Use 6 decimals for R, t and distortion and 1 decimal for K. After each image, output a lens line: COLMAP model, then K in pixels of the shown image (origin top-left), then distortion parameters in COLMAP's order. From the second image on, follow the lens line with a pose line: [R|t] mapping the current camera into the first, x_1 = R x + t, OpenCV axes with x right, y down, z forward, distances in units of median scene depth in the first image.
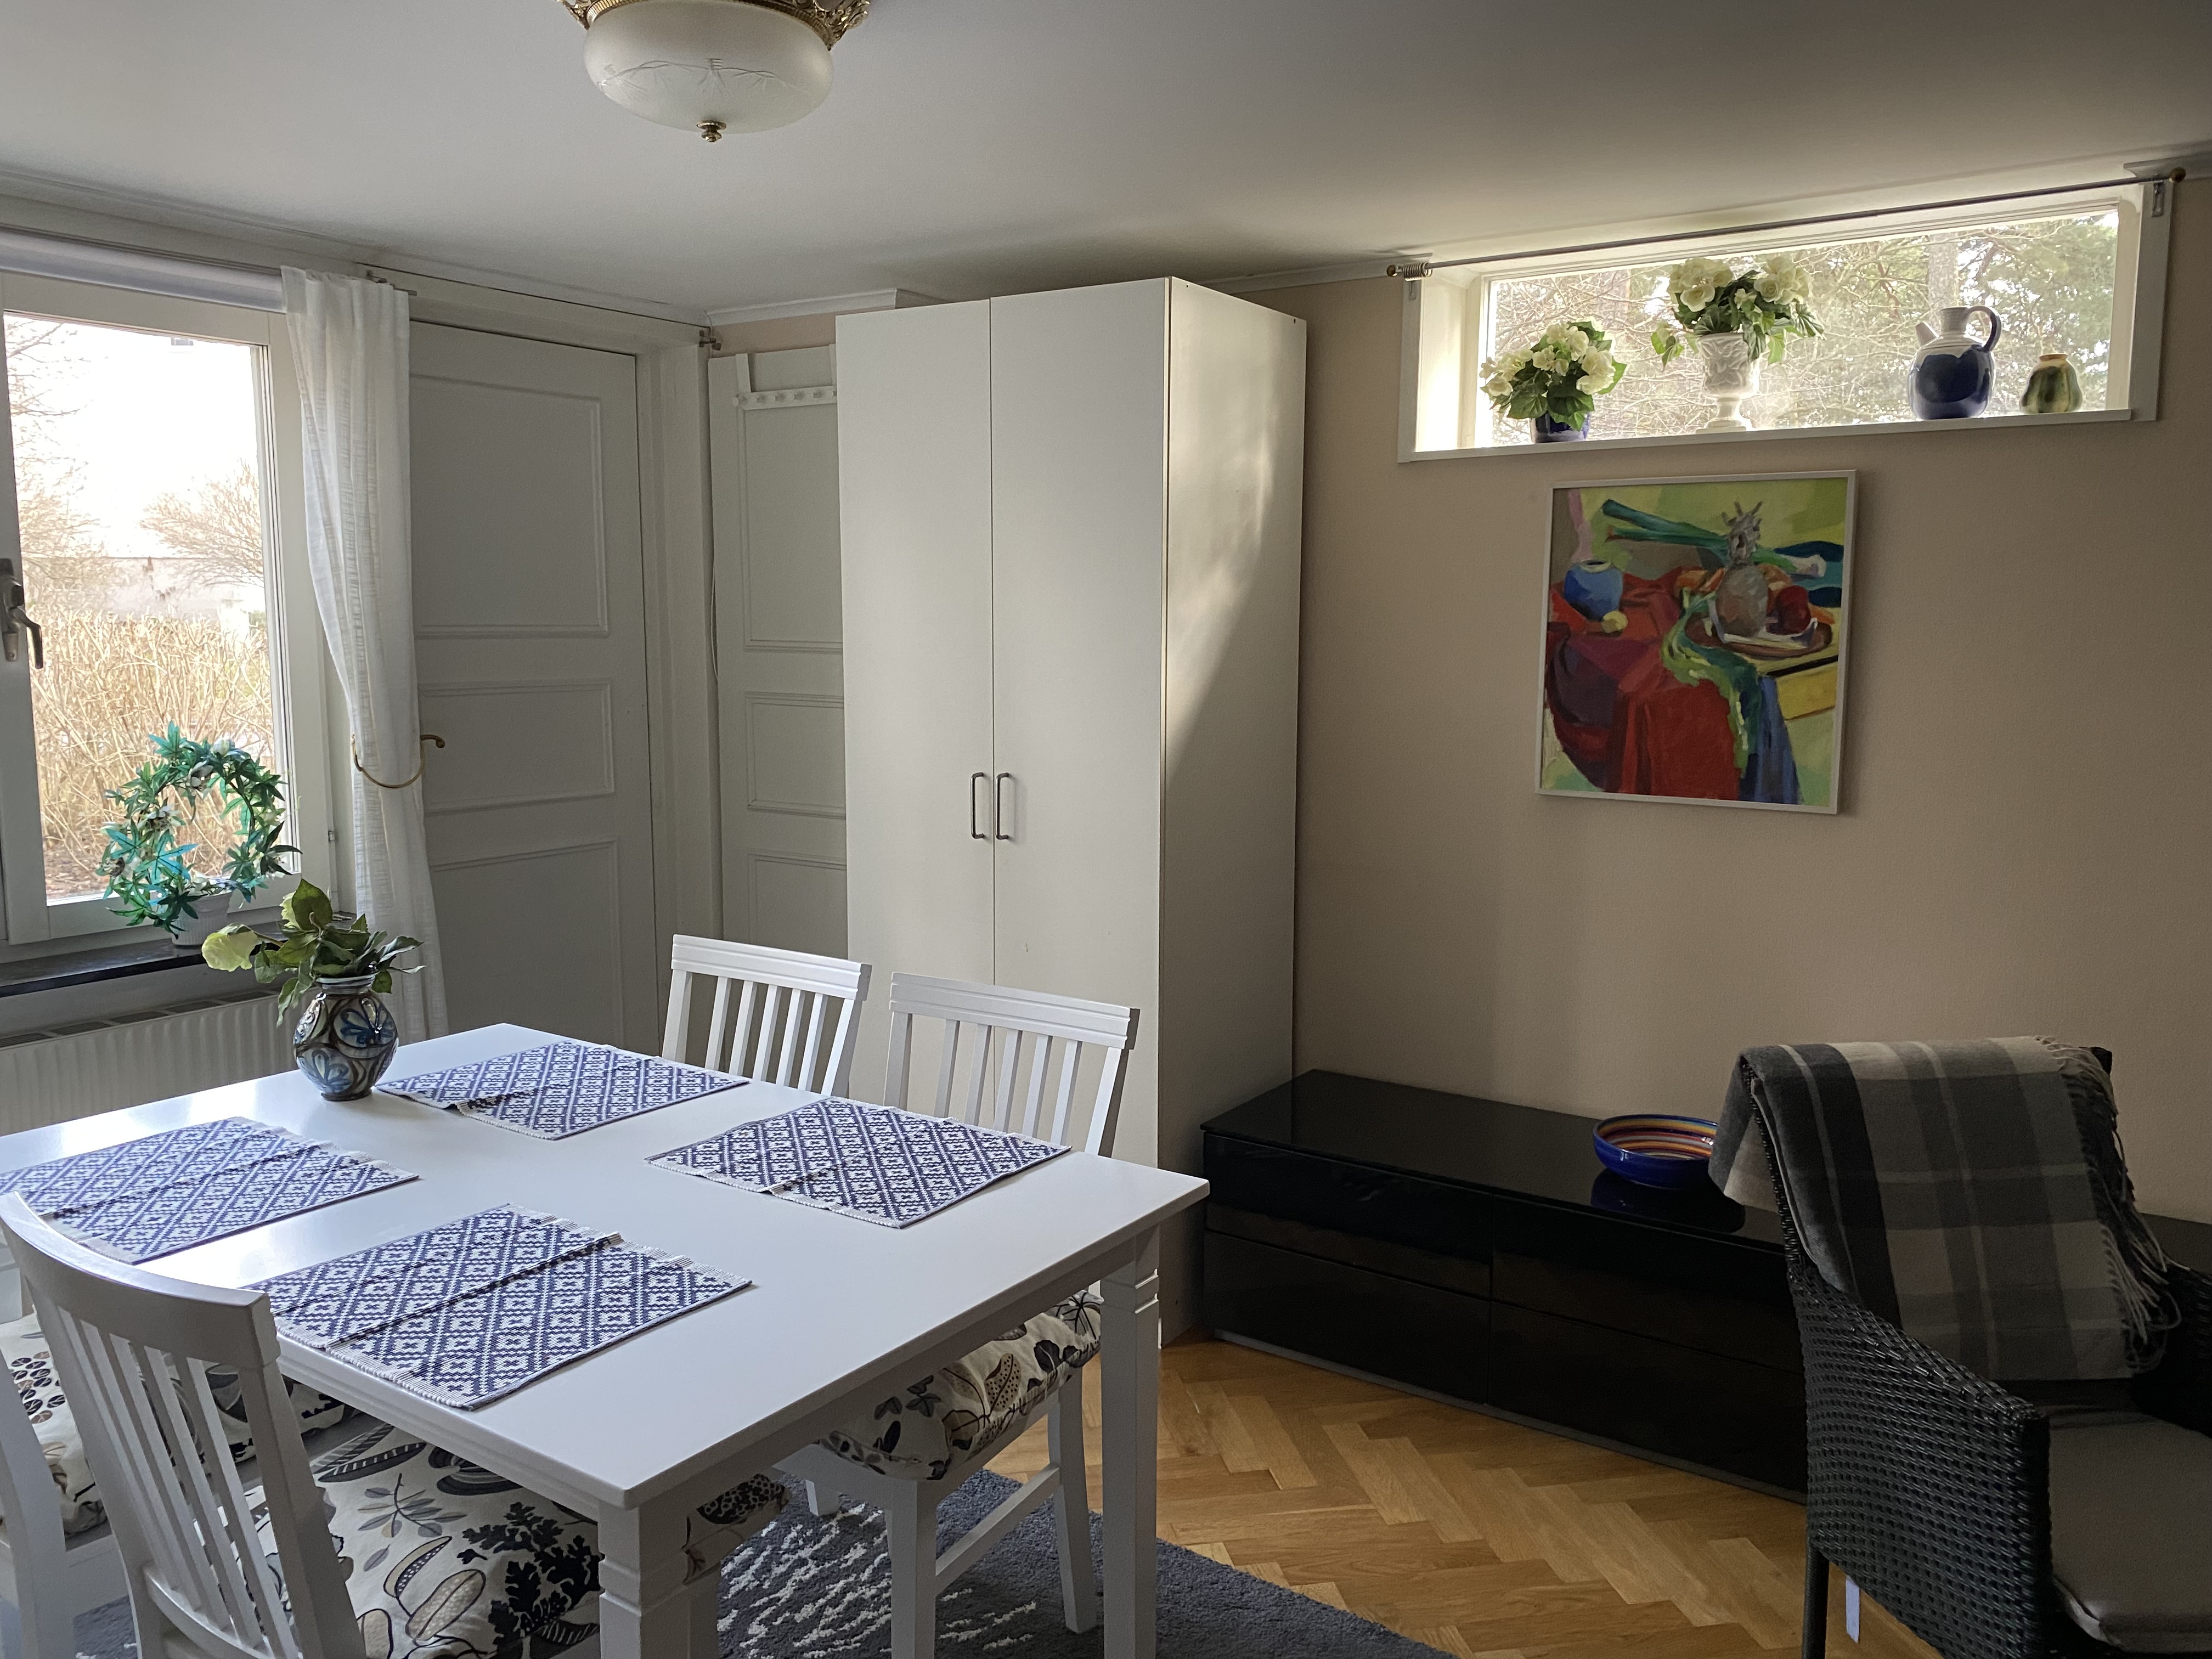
lens RADIAL K [[1693.7, 0, 1106.5], [0, 1693.7, 828.6], [0, 0, 1]] dist [0.070019, -0.096217]
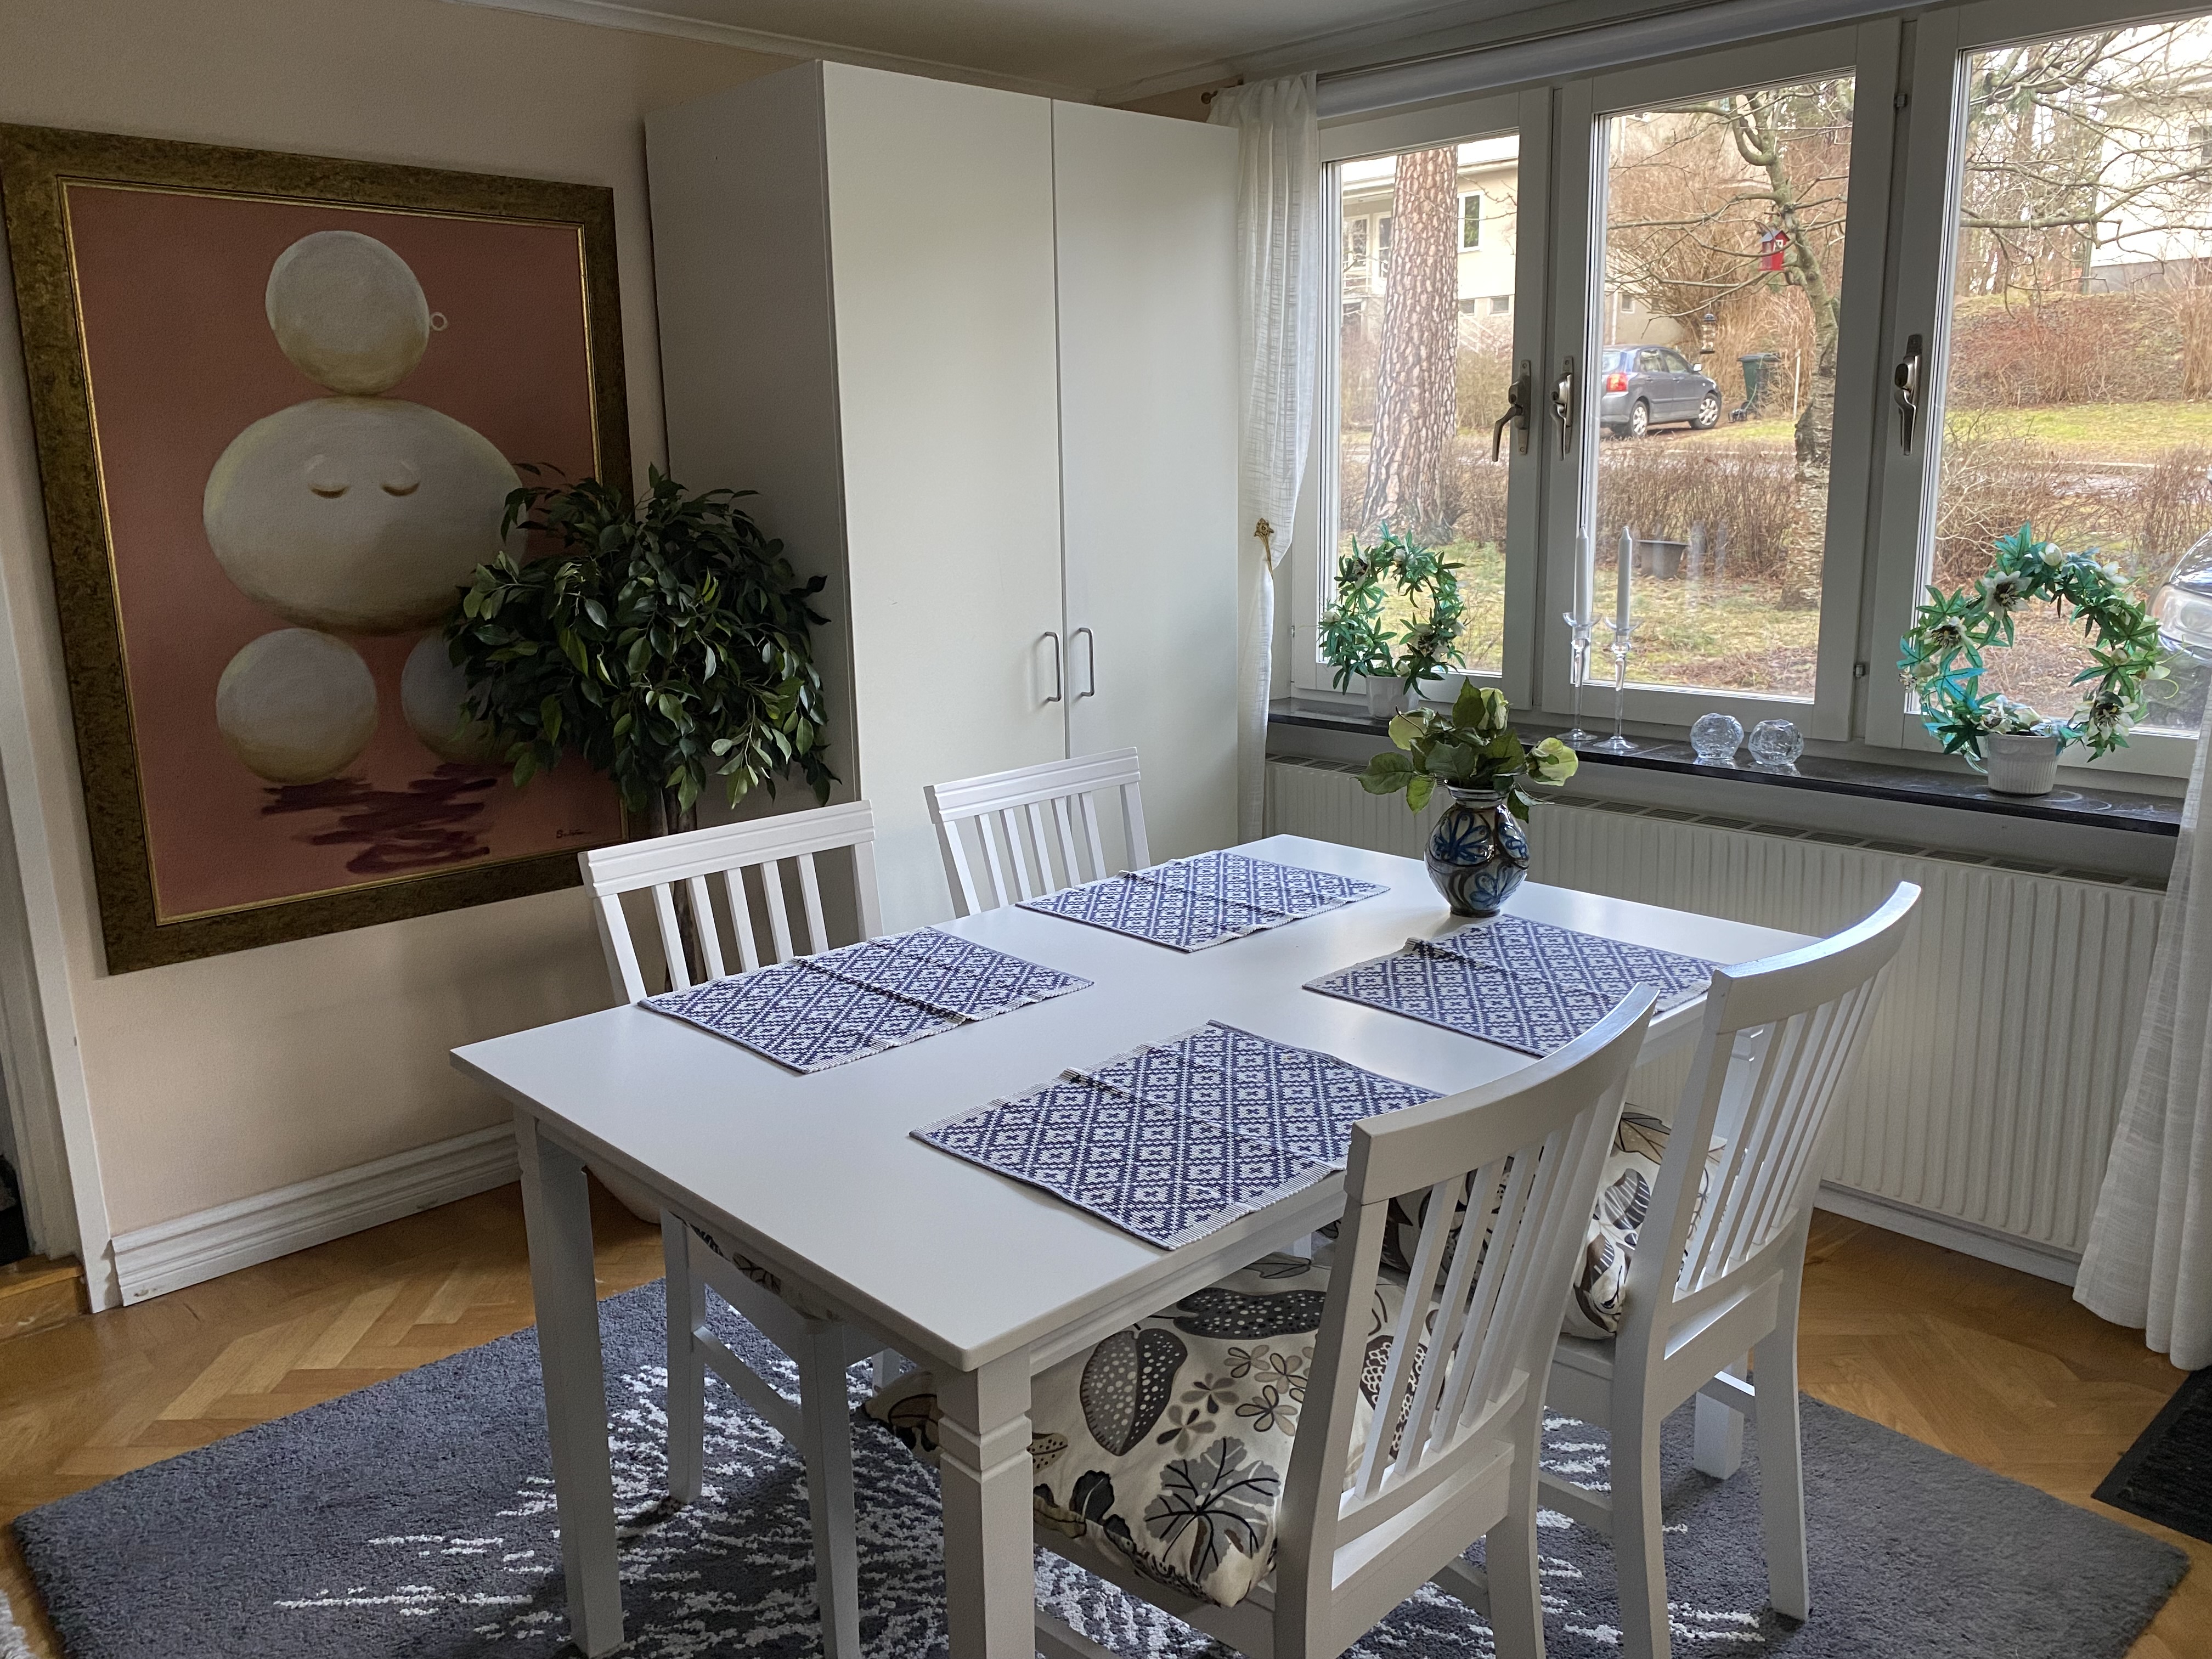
lens RADIAL K [[1693.7, 0, 1107.6], [0, 1693.7, 823.5], [0, 0, 1]] dist [0.070019, -0.096217]
pose [[-0.211847, 0.207772, -0.954962, 0.581045], [-0.107140, 0.966313, 0.234010, -0.106349], [0.971412, 0.151889, -0.182450, 1.165896]]
